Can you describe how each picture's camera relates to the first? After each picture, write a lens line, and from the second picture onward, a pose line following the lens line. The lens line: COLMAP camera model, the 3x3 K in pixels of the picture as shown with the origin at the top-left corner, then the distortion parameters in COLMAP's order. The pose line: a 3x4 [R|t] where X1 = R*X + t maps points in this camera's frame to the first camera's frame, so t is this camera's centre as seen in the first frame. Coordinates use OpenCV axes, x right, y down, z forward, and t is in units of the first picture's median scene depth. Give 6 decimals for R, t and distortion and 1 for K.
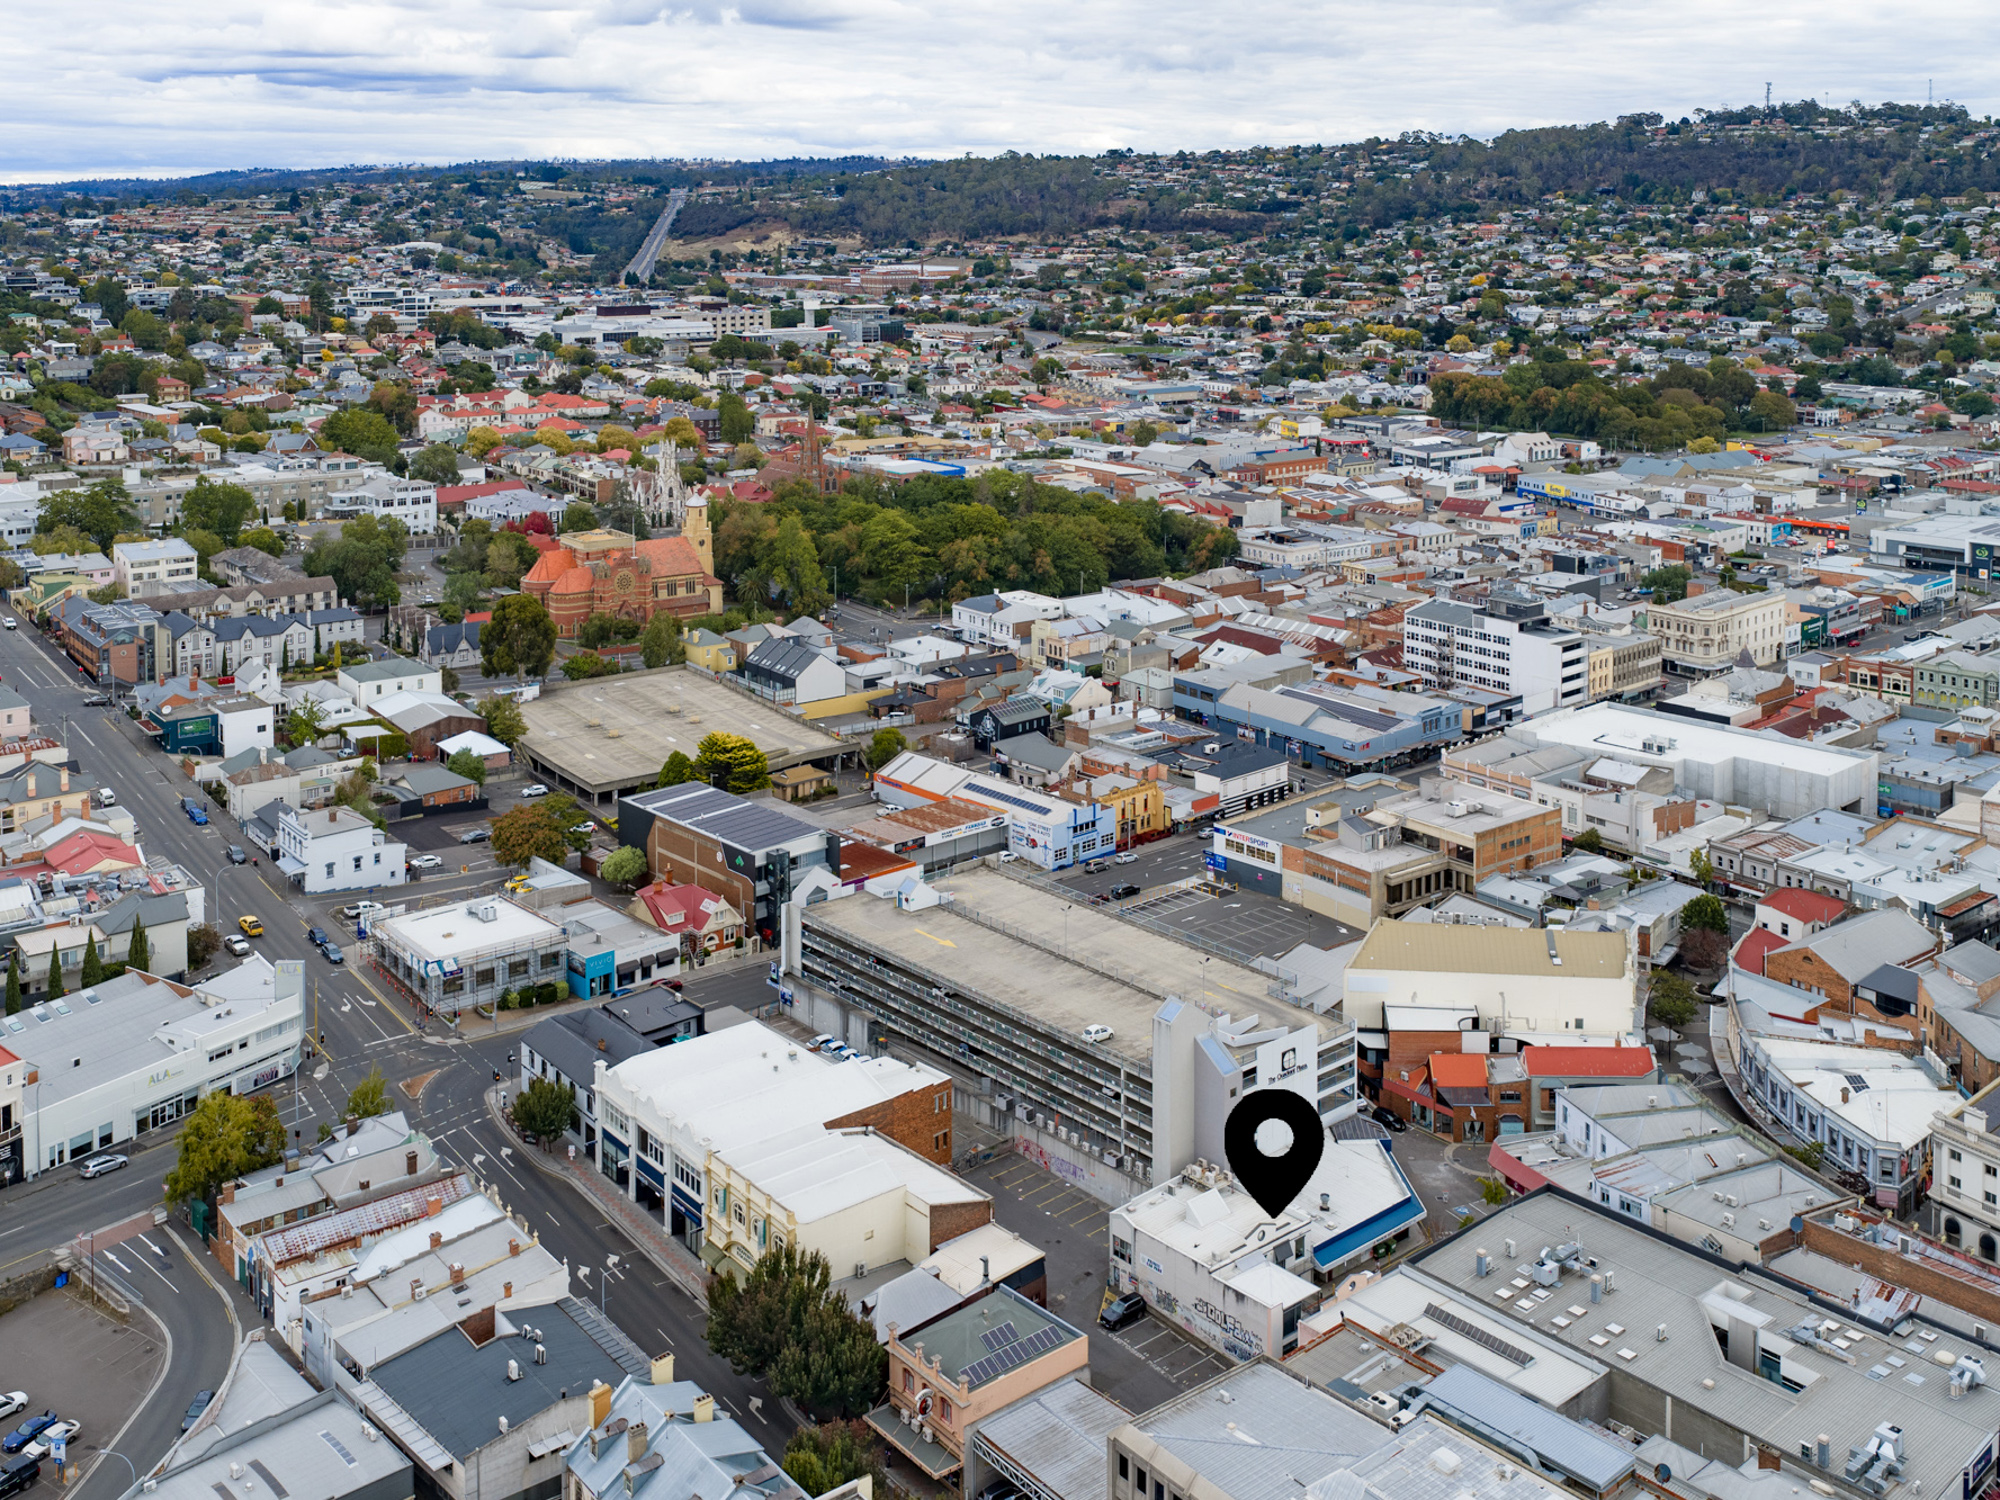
lens RADIAL K [[1870.2, 0, 947.3], [0, 1870.2, 756.5], [0, 0, 1]] dist [0.022017, -0.036670]
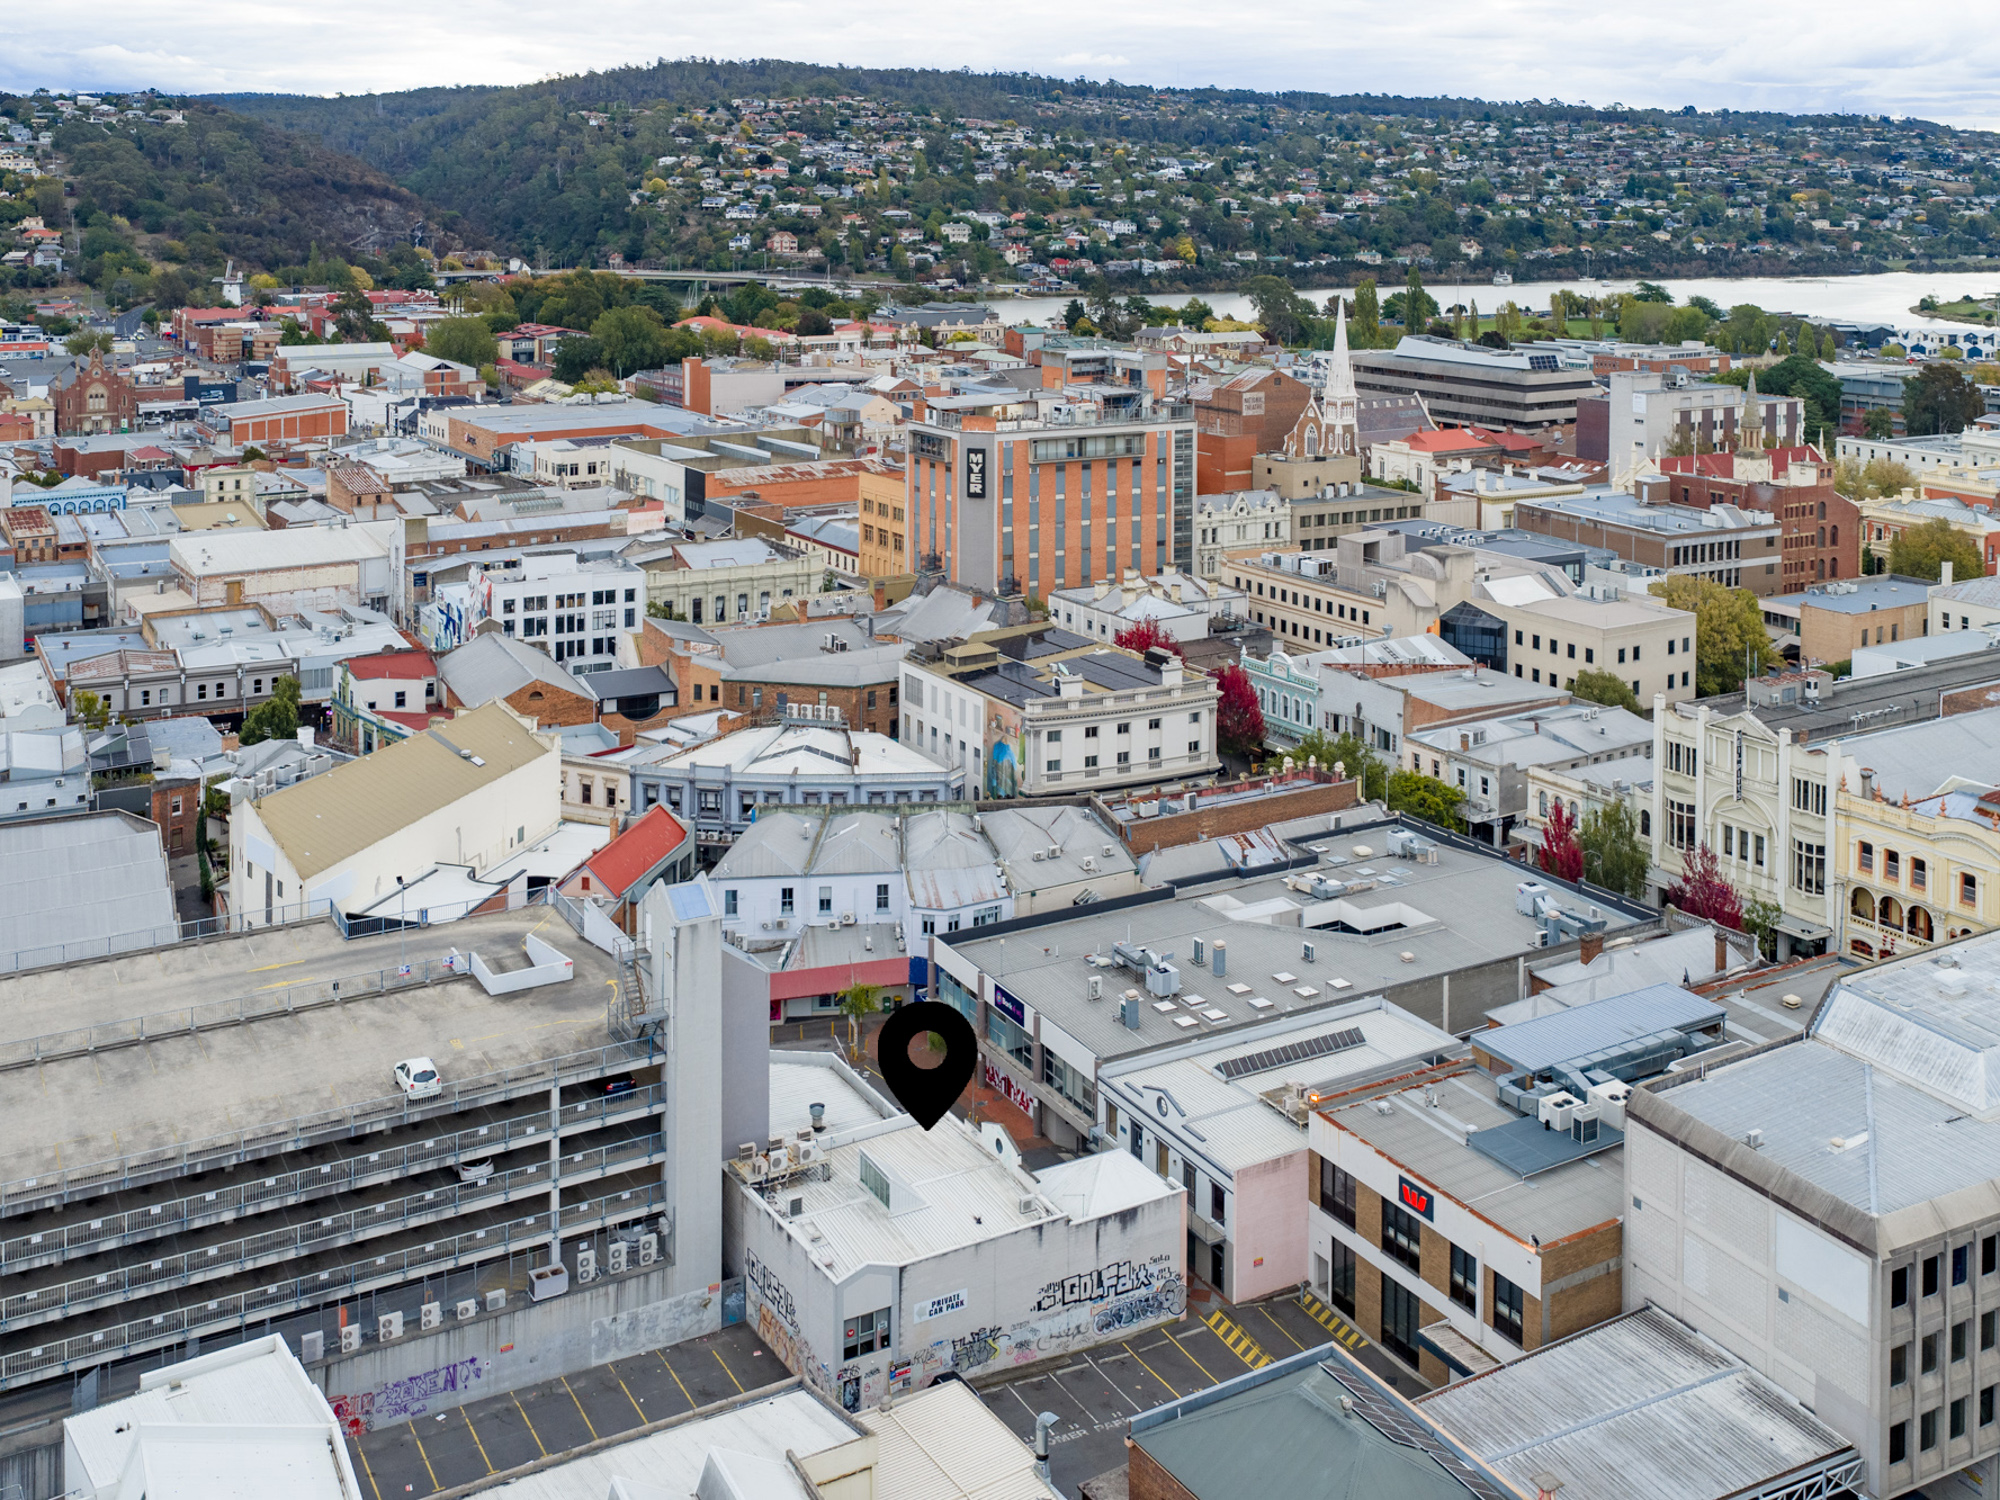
lens RADIAL K [[1921.7, 0, 969.5], [0, 1921.7, 543.6], [0, 0, 1]] dist [0.008000, -0.021594]
pose [[0.184594, -0.169416, 0.968103, -0.107611], [0.262796, 0.957672, 0.117482, -0.000993], [-0.947029, 0.232727, 0.221302, 0.225021]]
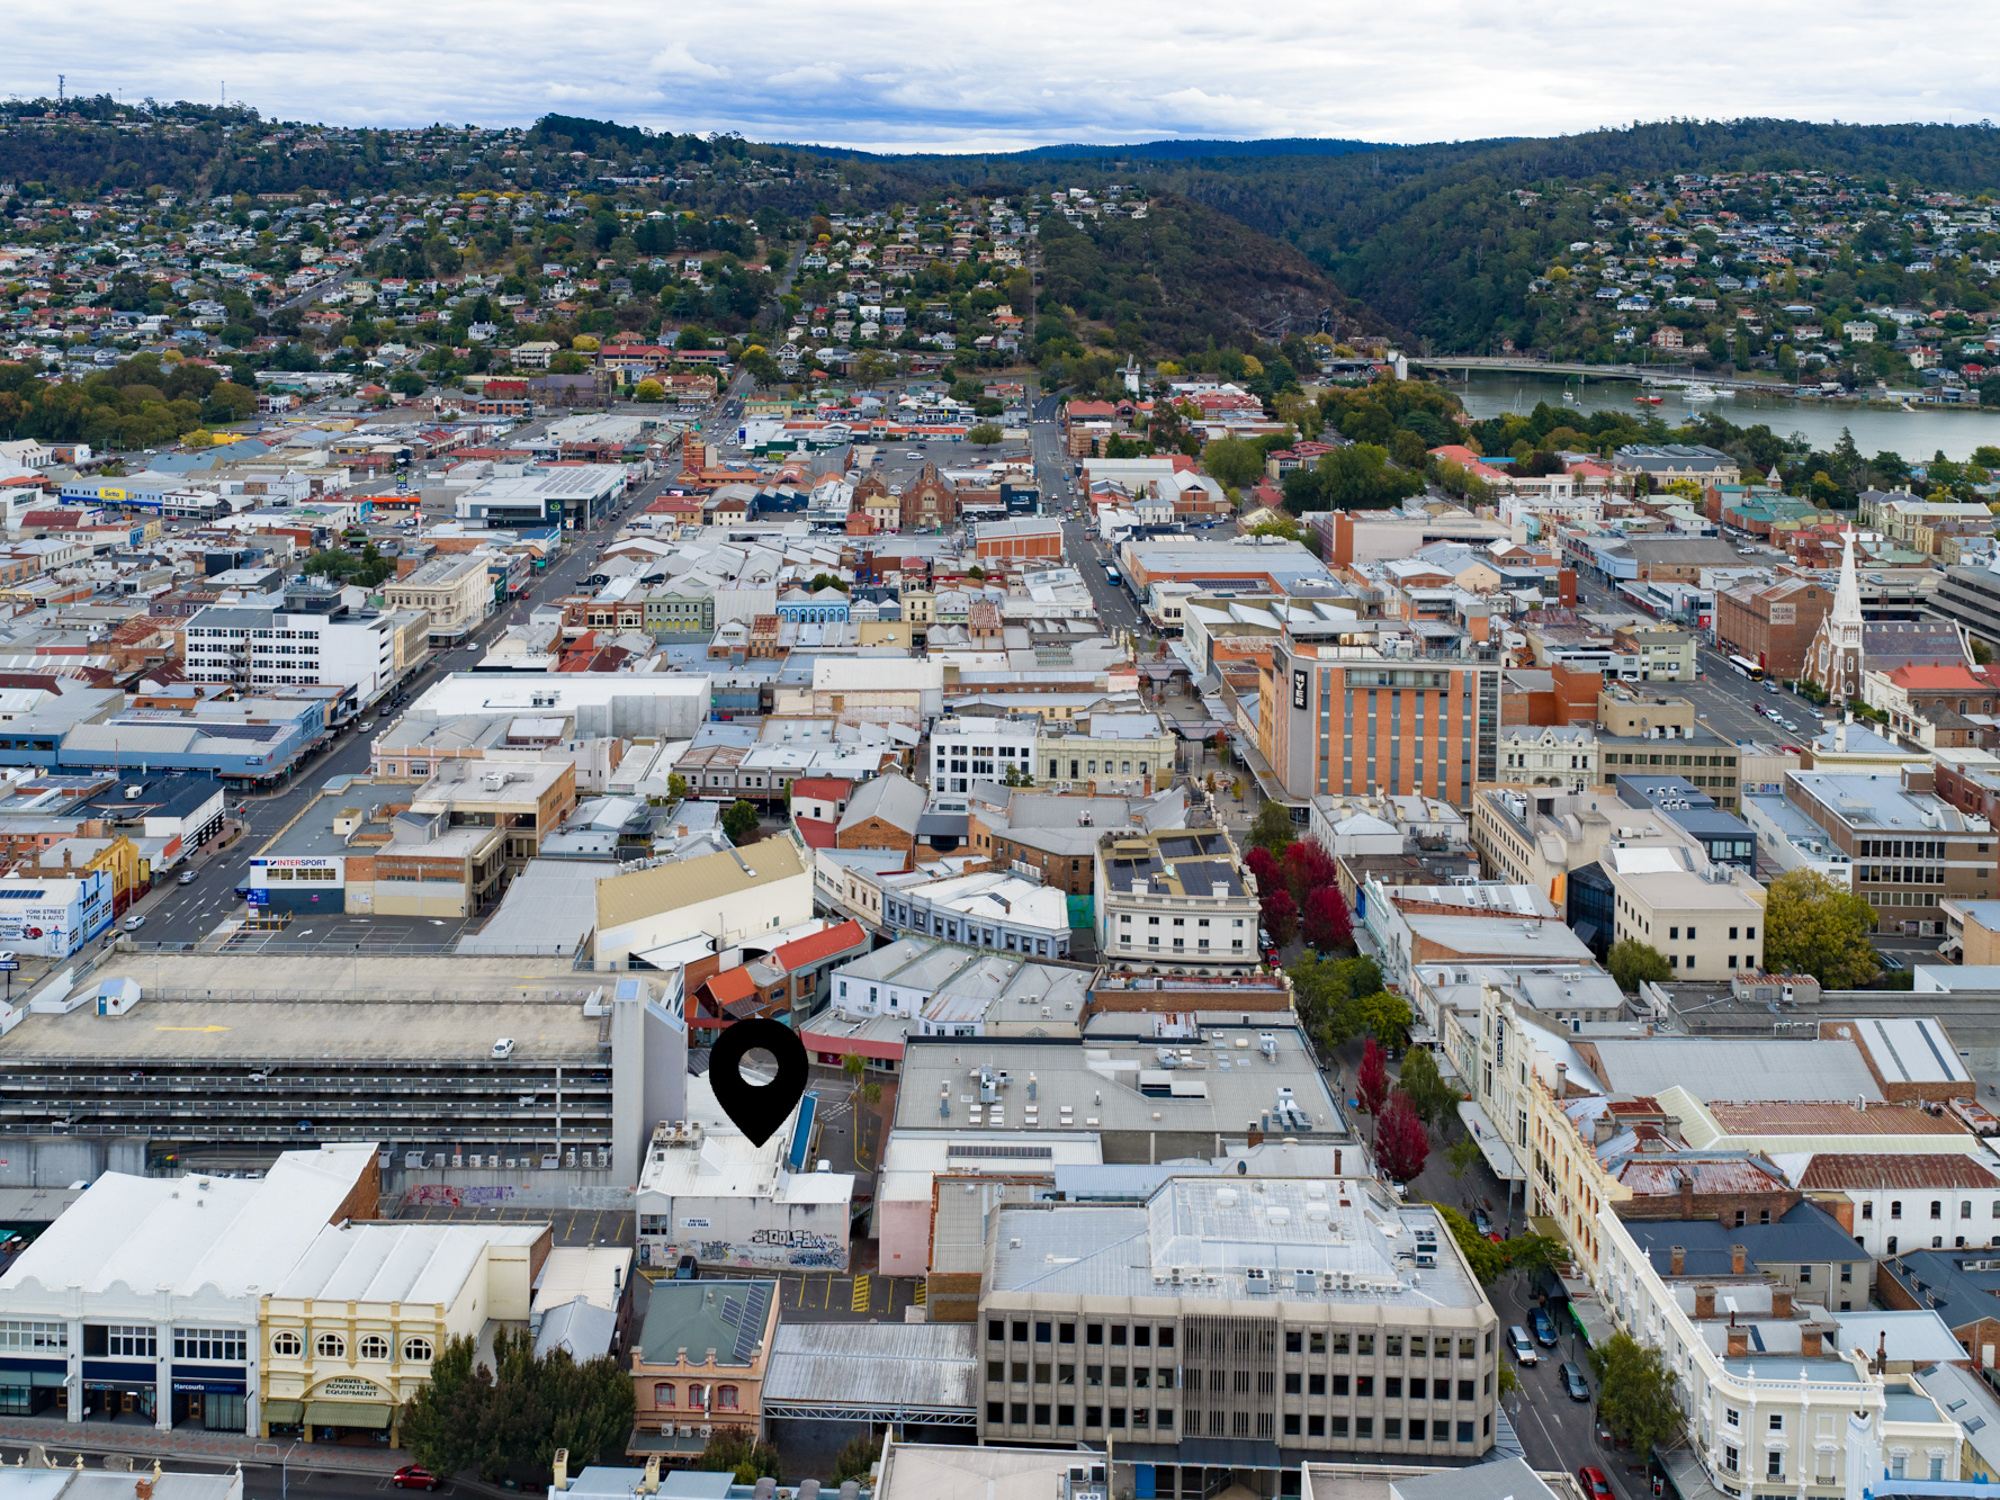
lens RADIAL K [[1870.2, 0, 947.3], [0, 1870.2, 756.5], [0, 0, 1]] dist [0.022017, -0.036670]
pose [[0.668773, -0.202722, 0.715295, -0.134077], [0.200808, 0.975602, 0.088747, -0.012413], [-0.715834, 0.084285, 0.693165, 0.043590]]
